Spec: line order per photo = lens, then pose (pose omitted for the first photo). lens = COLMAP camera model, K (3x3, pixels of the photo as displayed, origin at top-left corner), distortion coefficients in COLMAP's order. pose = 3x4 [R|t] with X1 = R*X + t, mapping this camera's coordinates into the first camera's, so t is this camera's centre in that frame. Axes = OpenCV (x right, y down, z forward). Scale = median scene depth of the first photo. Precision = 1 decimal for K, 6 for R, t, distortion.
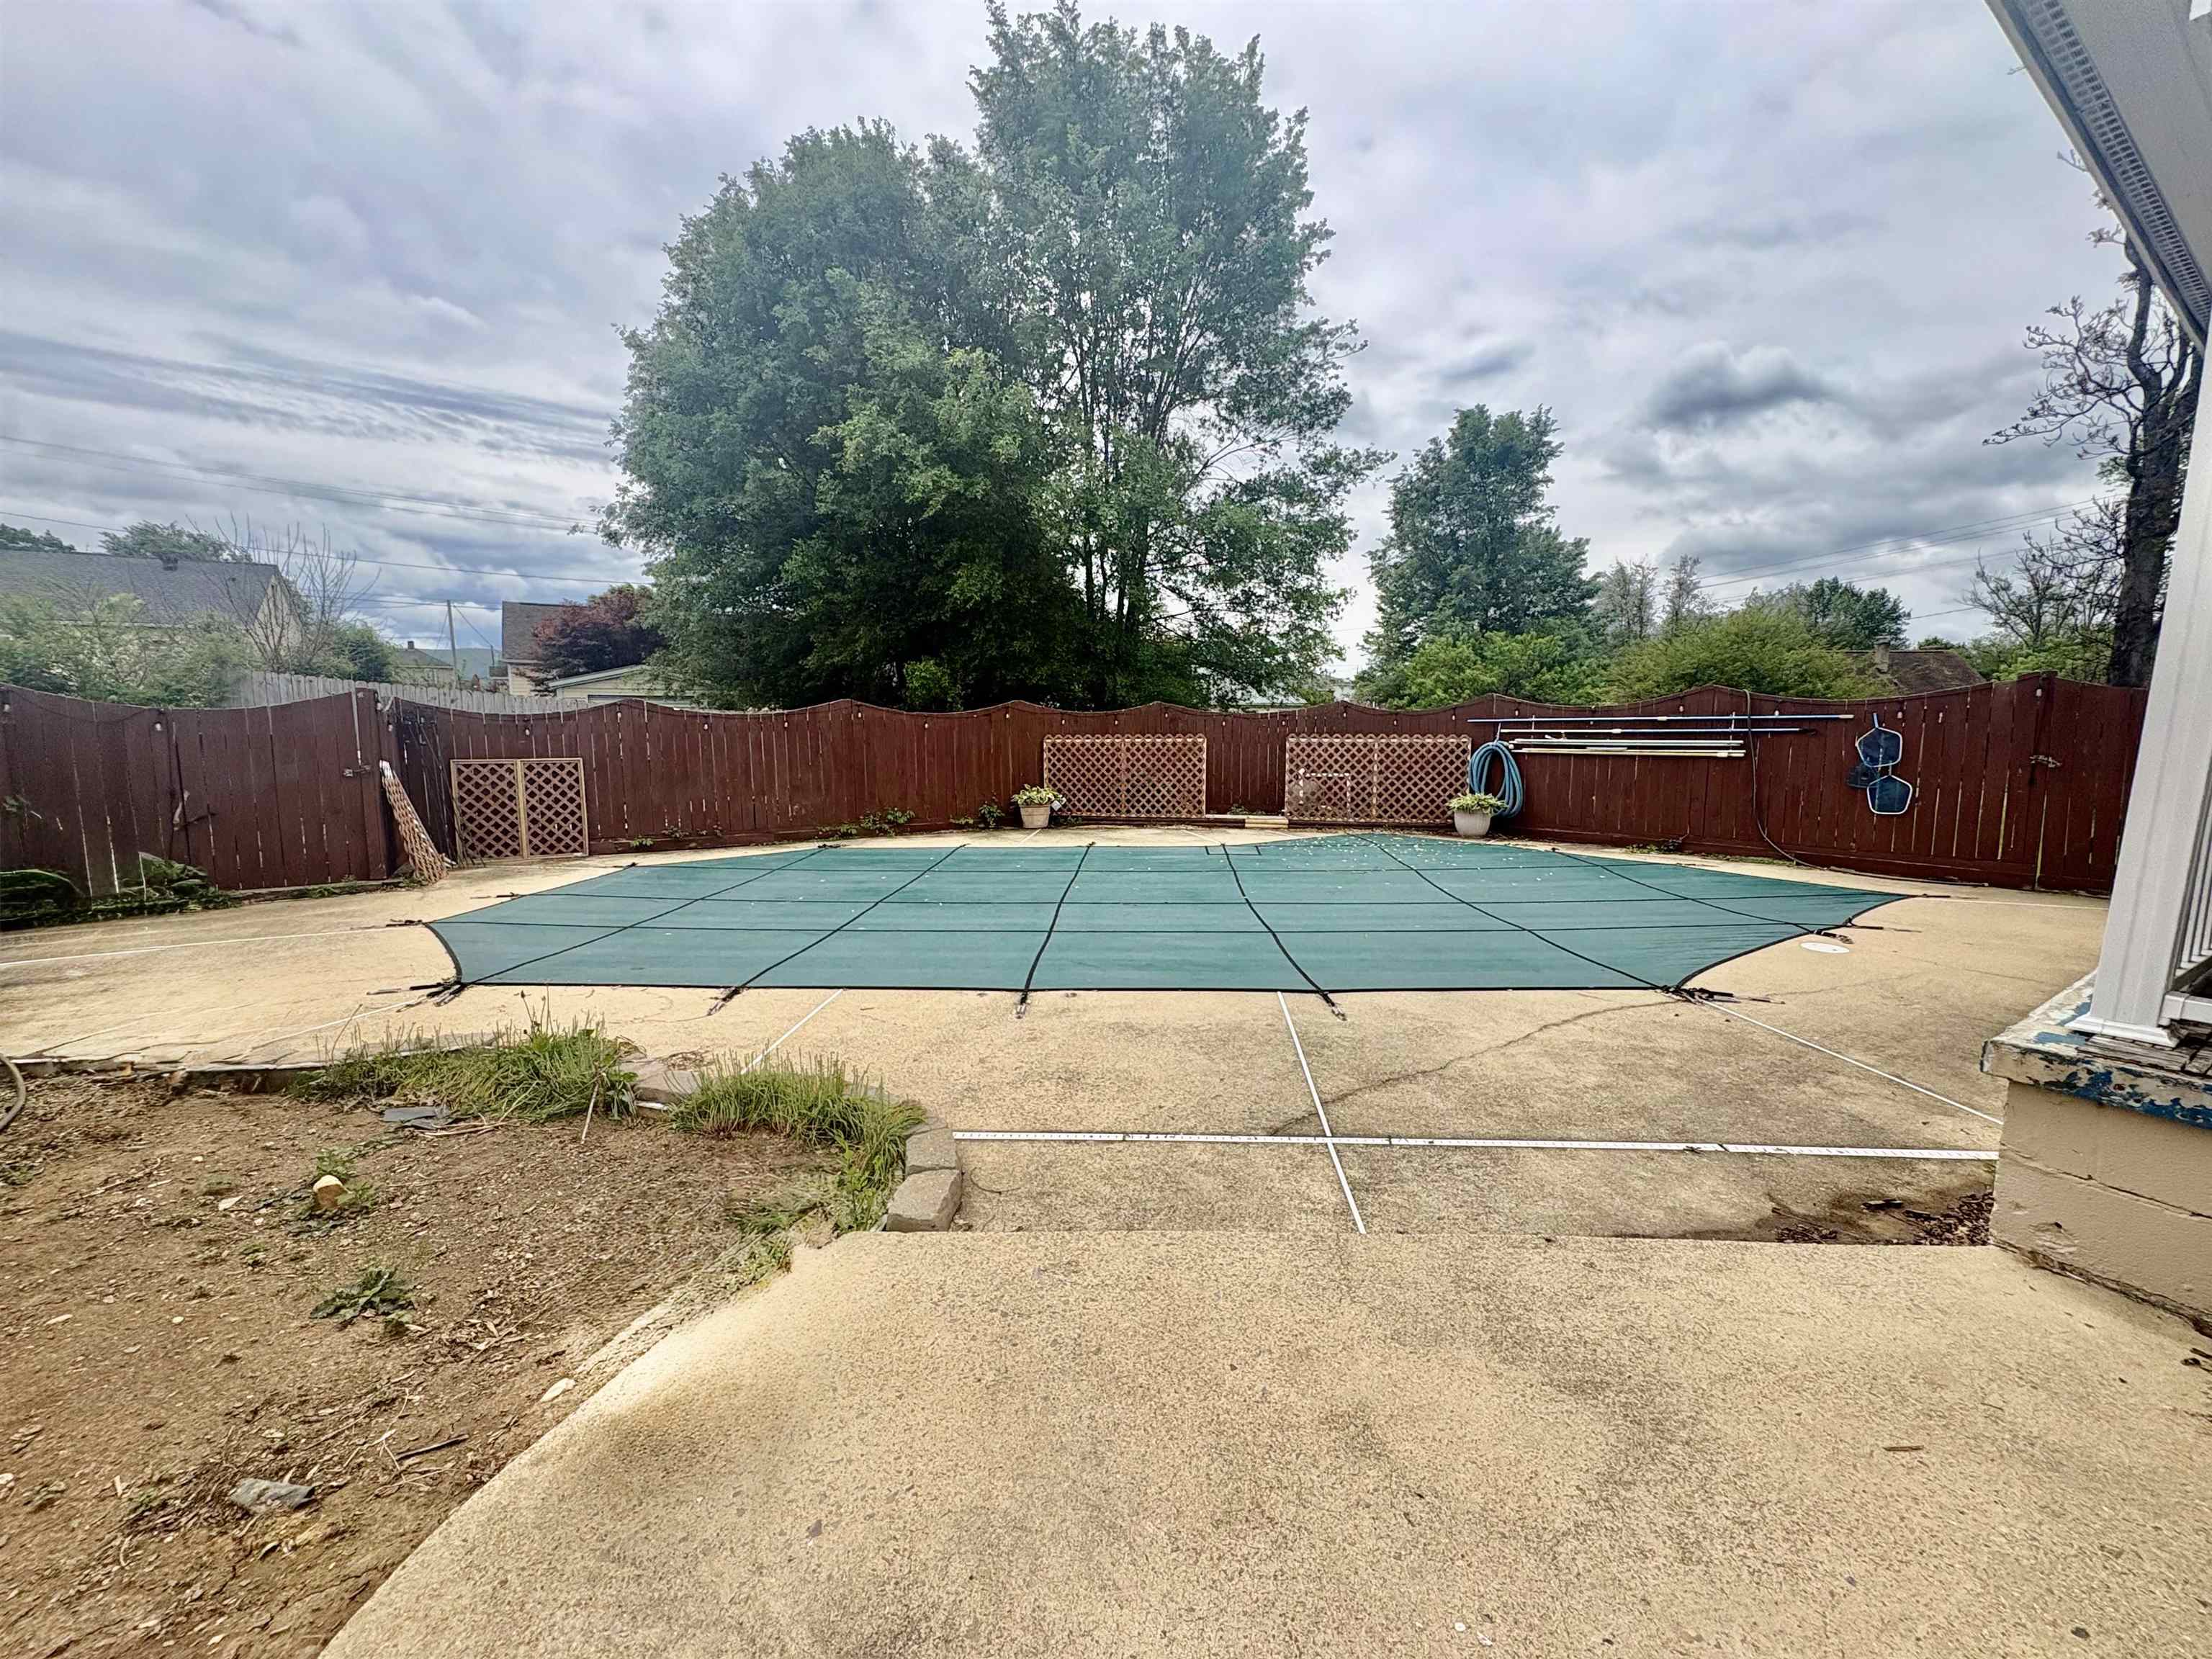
lens RADIAL K [[879.9, 0, 1105.0], [0, 879.9, 830.4], [0, 0, 1]] dist [-0.001042, 0.000400]
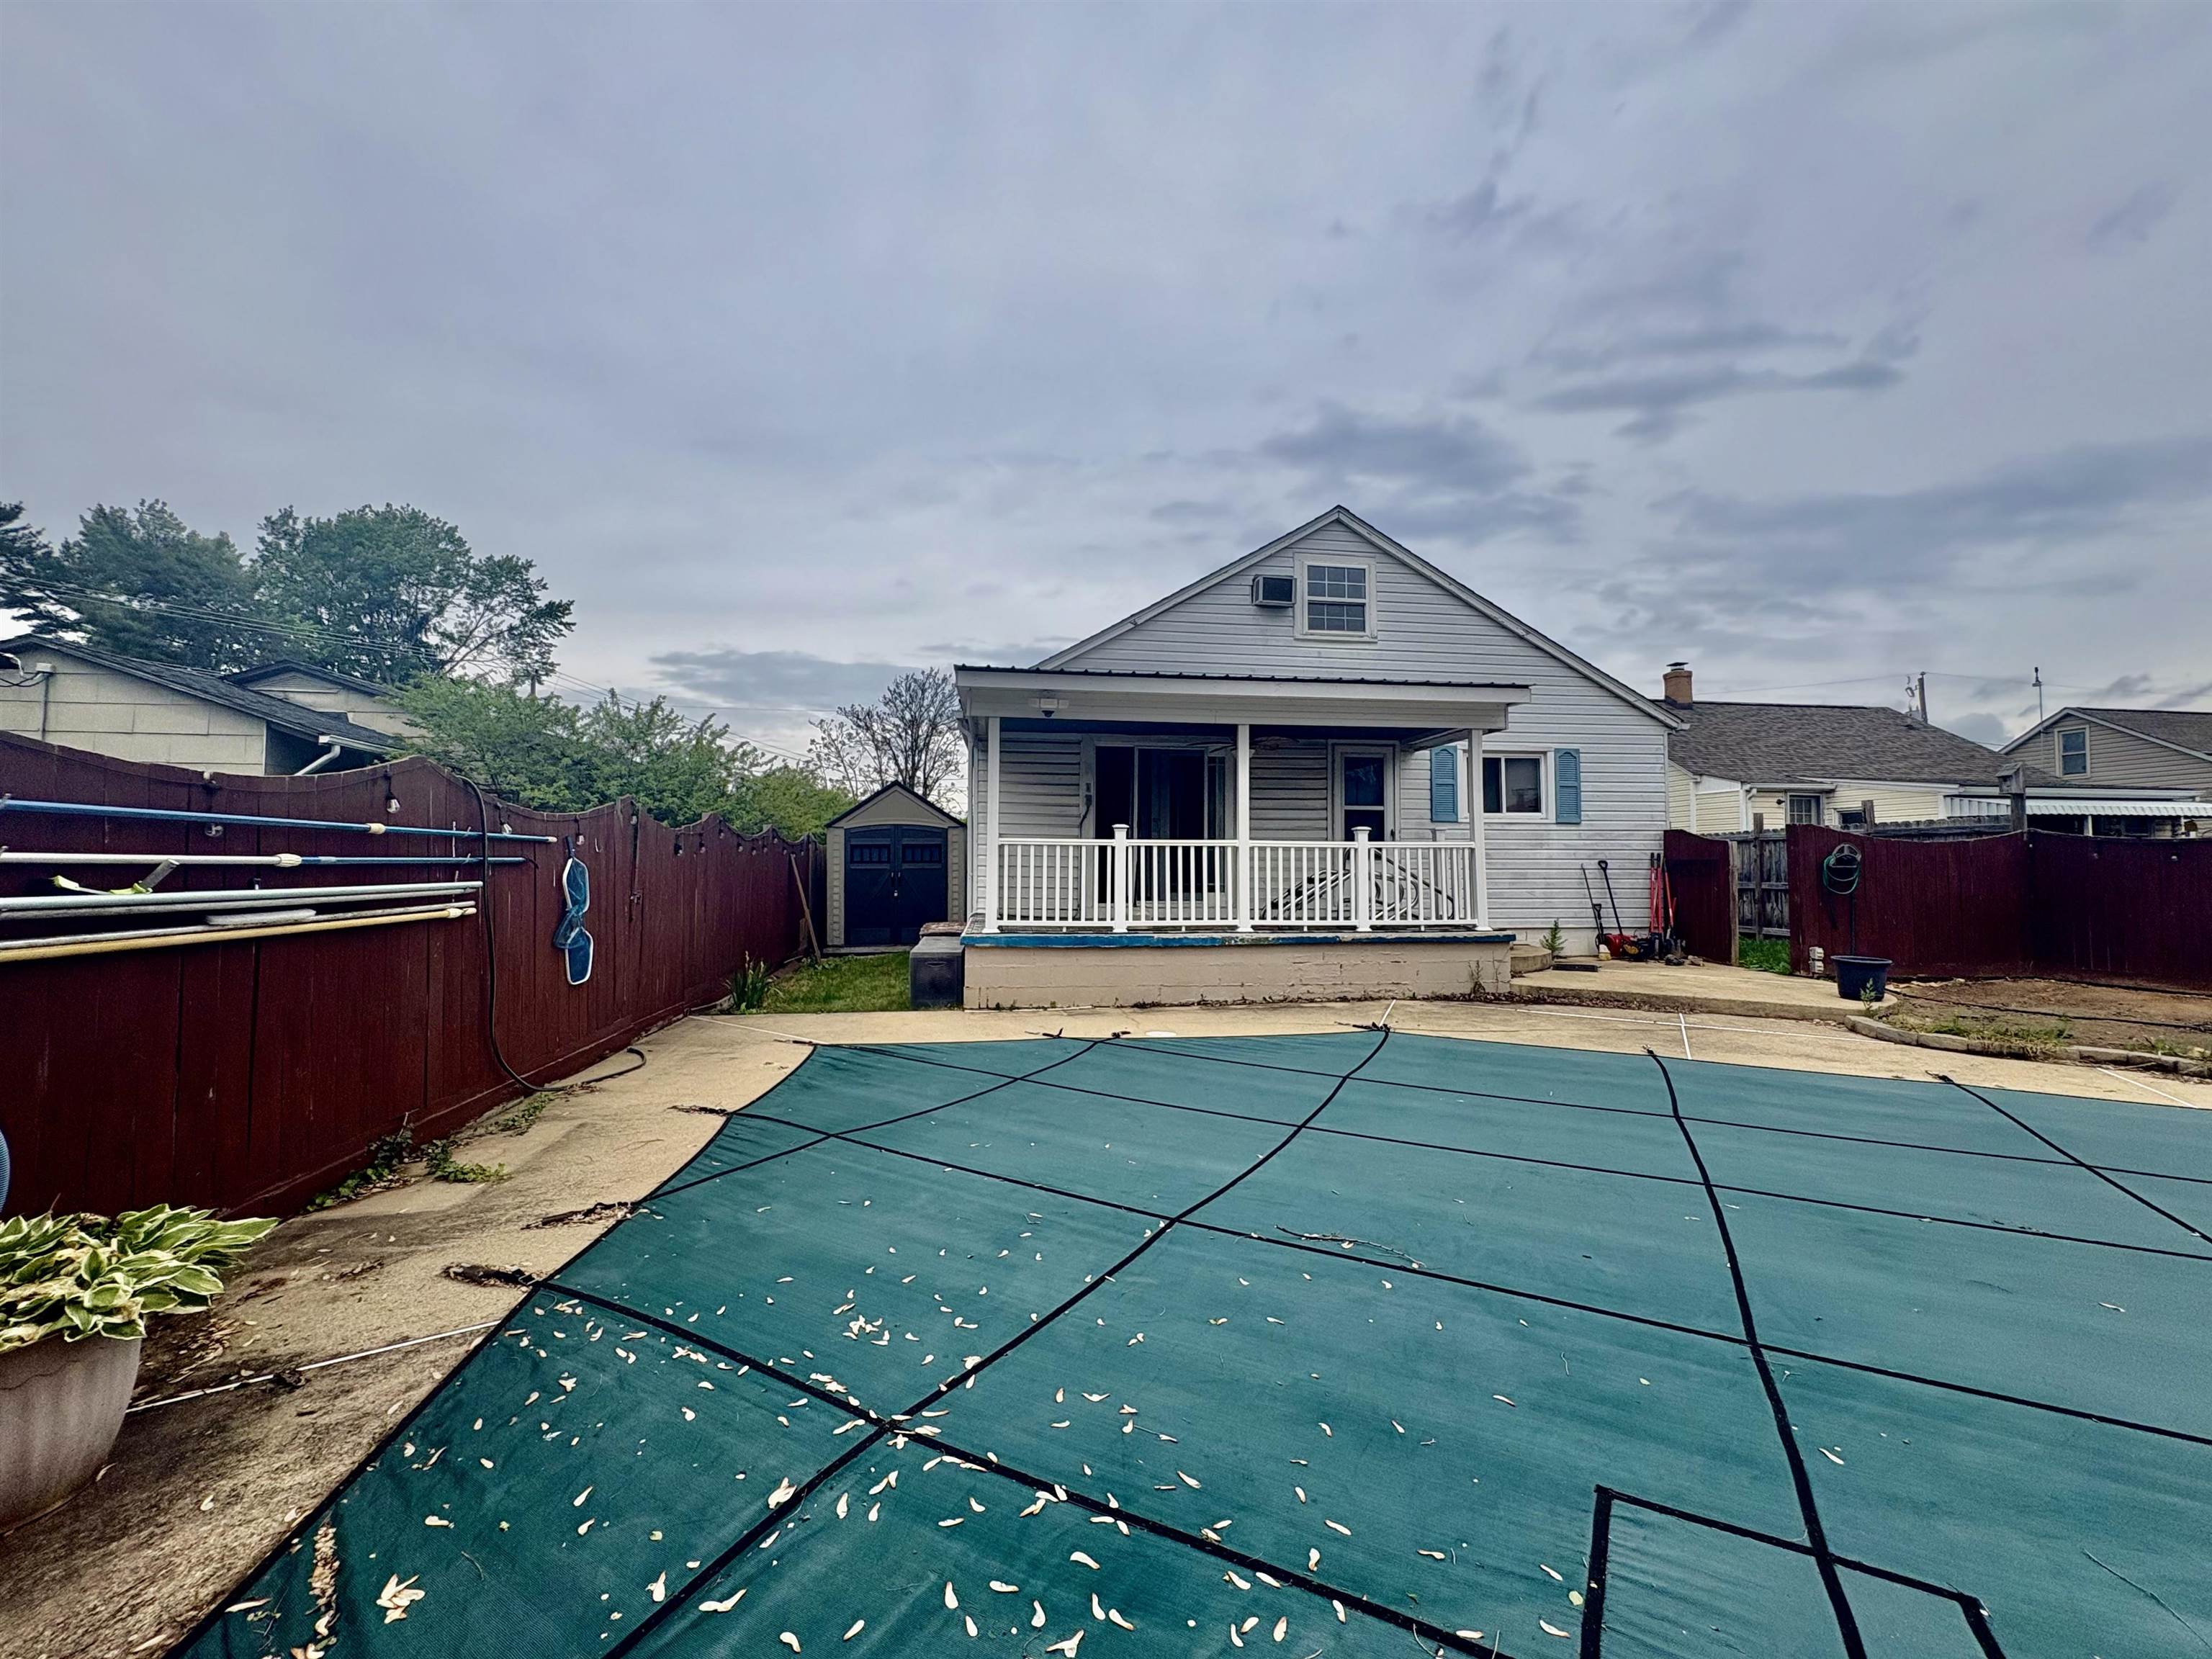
lens RADIAL K [[879.9, 0, 1105.0], [0, 879.9, 830.4], [0, 0, 1]] dist [-0.001042, 0.000400]
pose [[-0.893942, 0.020226, 0.447725, 0.178271], [0.053467, 0.996660, 0.061730, -0.132048], [-0.444981, 0.079122, -0.892038, 1.192218]]
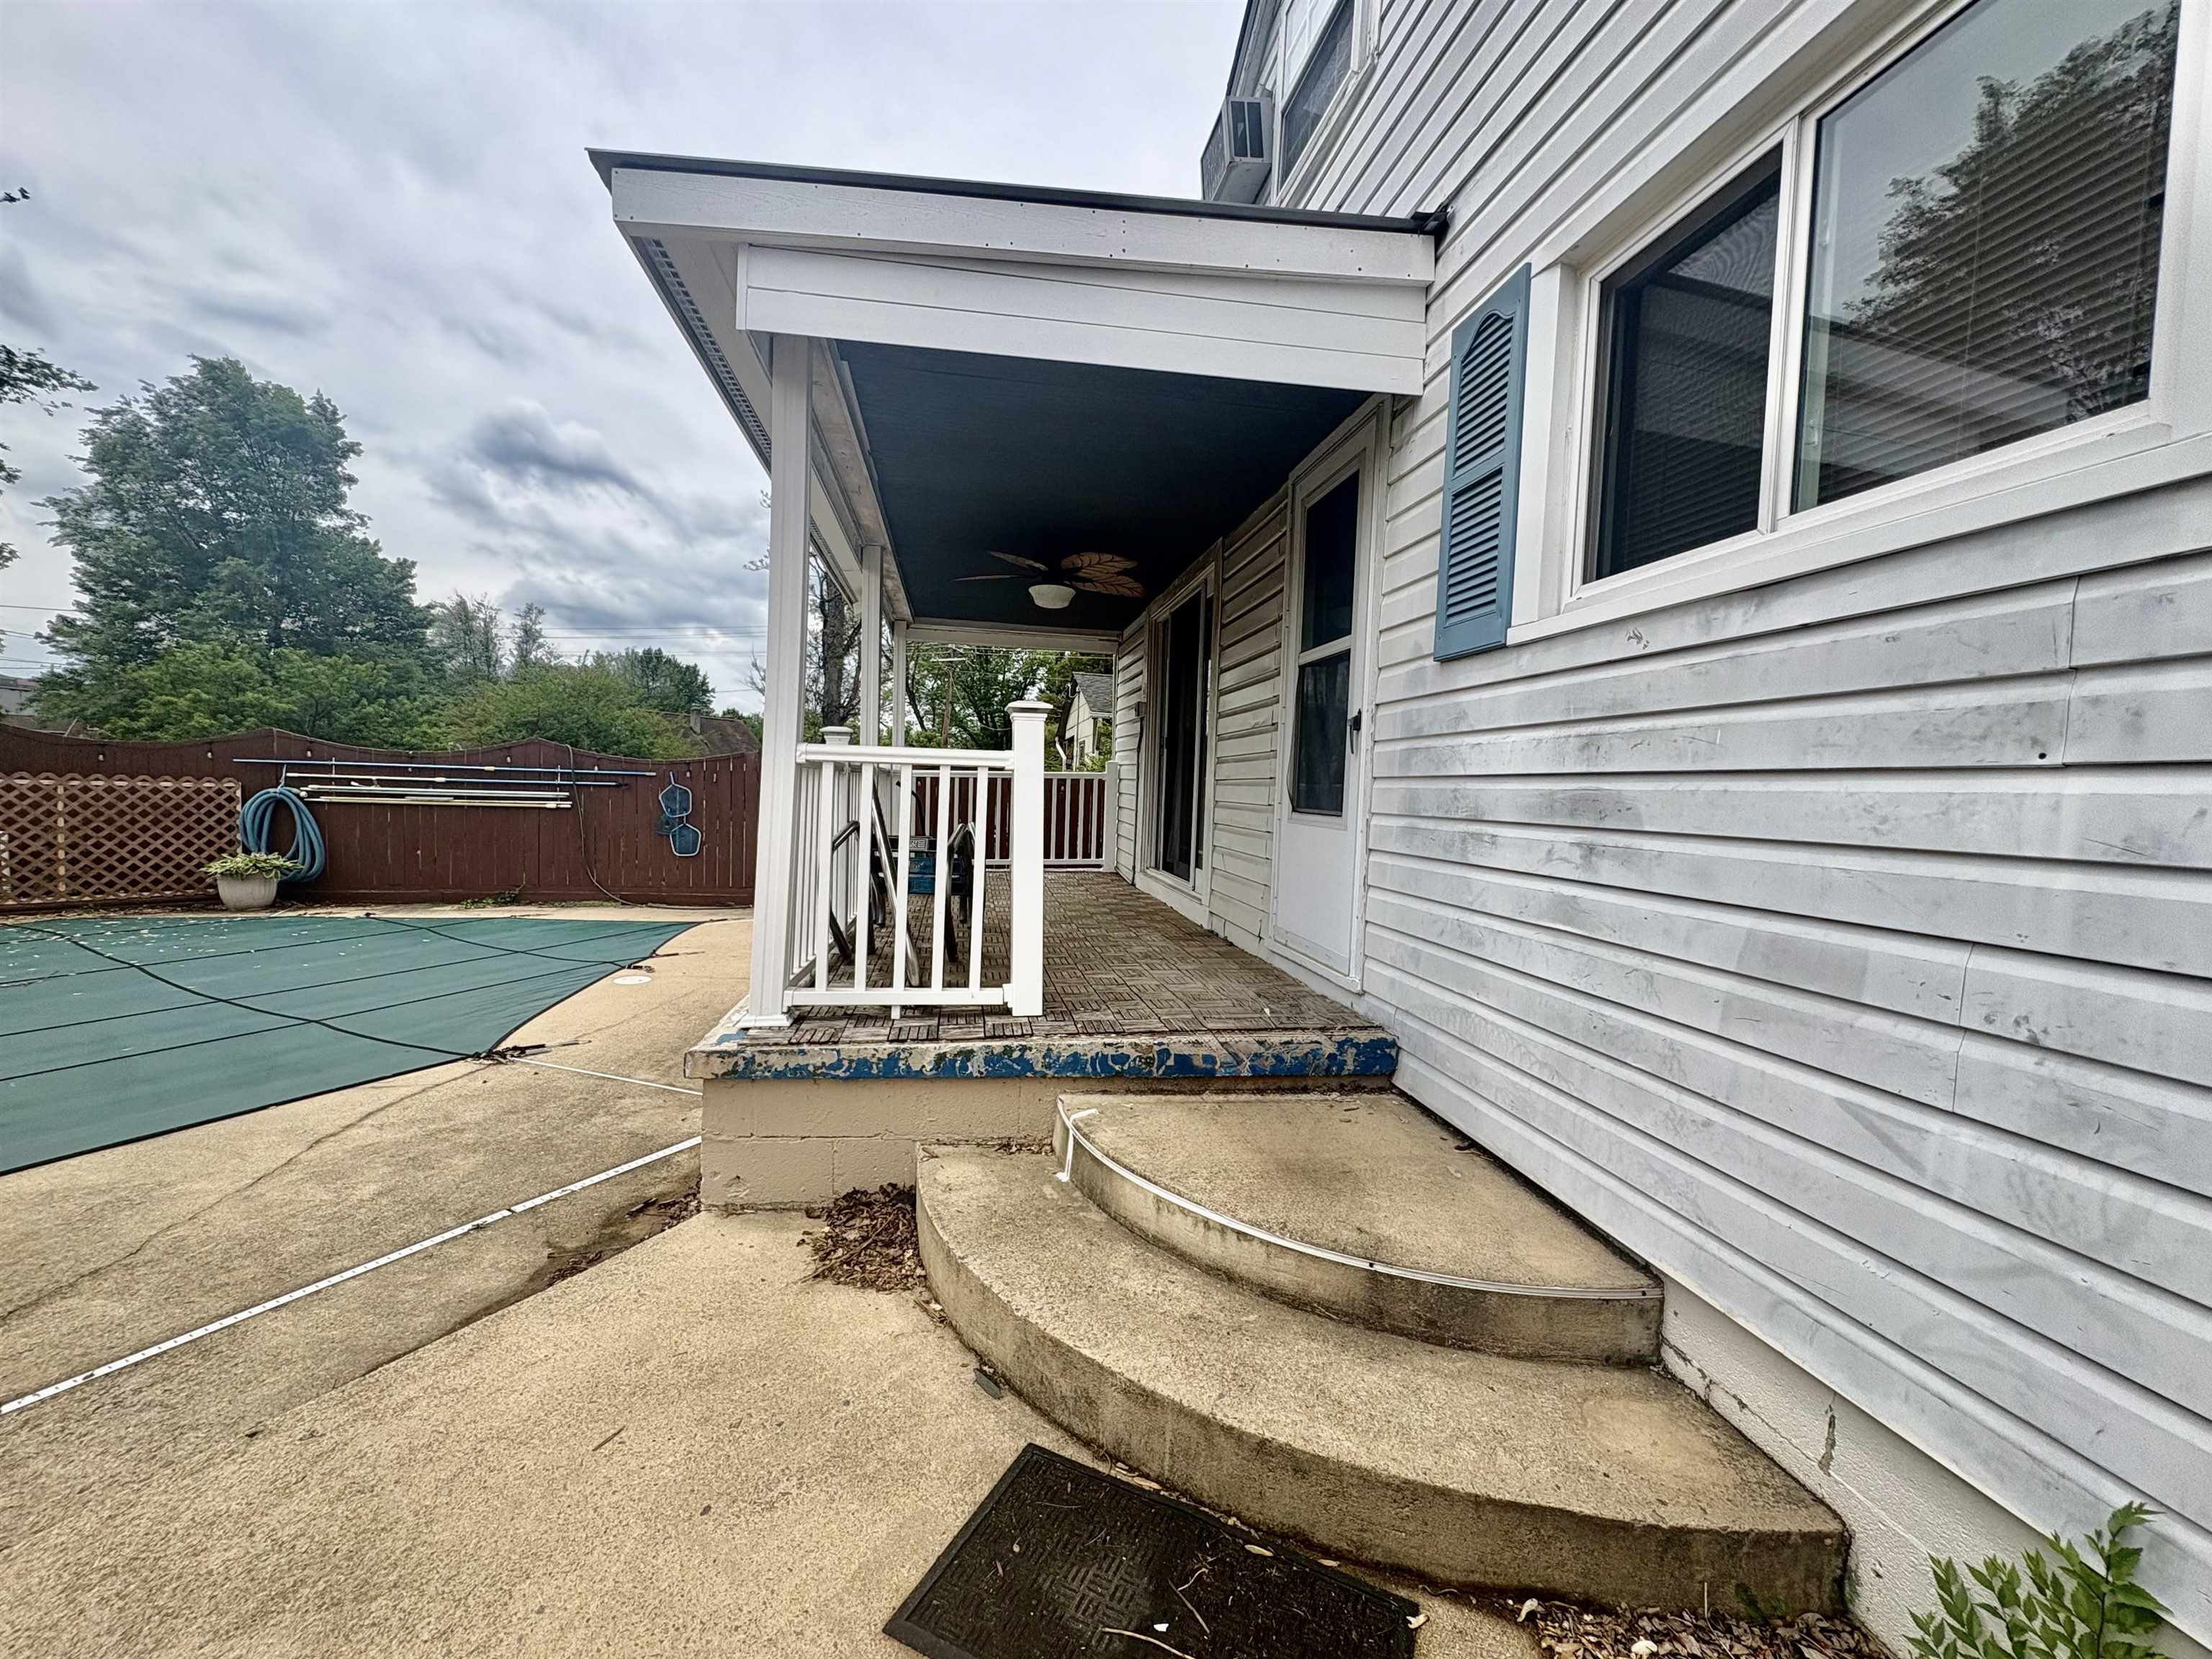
lens RADIAL K [[879.9, 0, 1105.0], [0, 879.9, 830.4], [0, 0, 1]] dist [-0.001042, 0.000400]
pose [[0.408681, -0.025697, 0.912316, 0.020242], [0.071049, 0.997466, -0.003732, -0.006182], [-0.909908, 0.066344, 0.409471, -0.016964]]
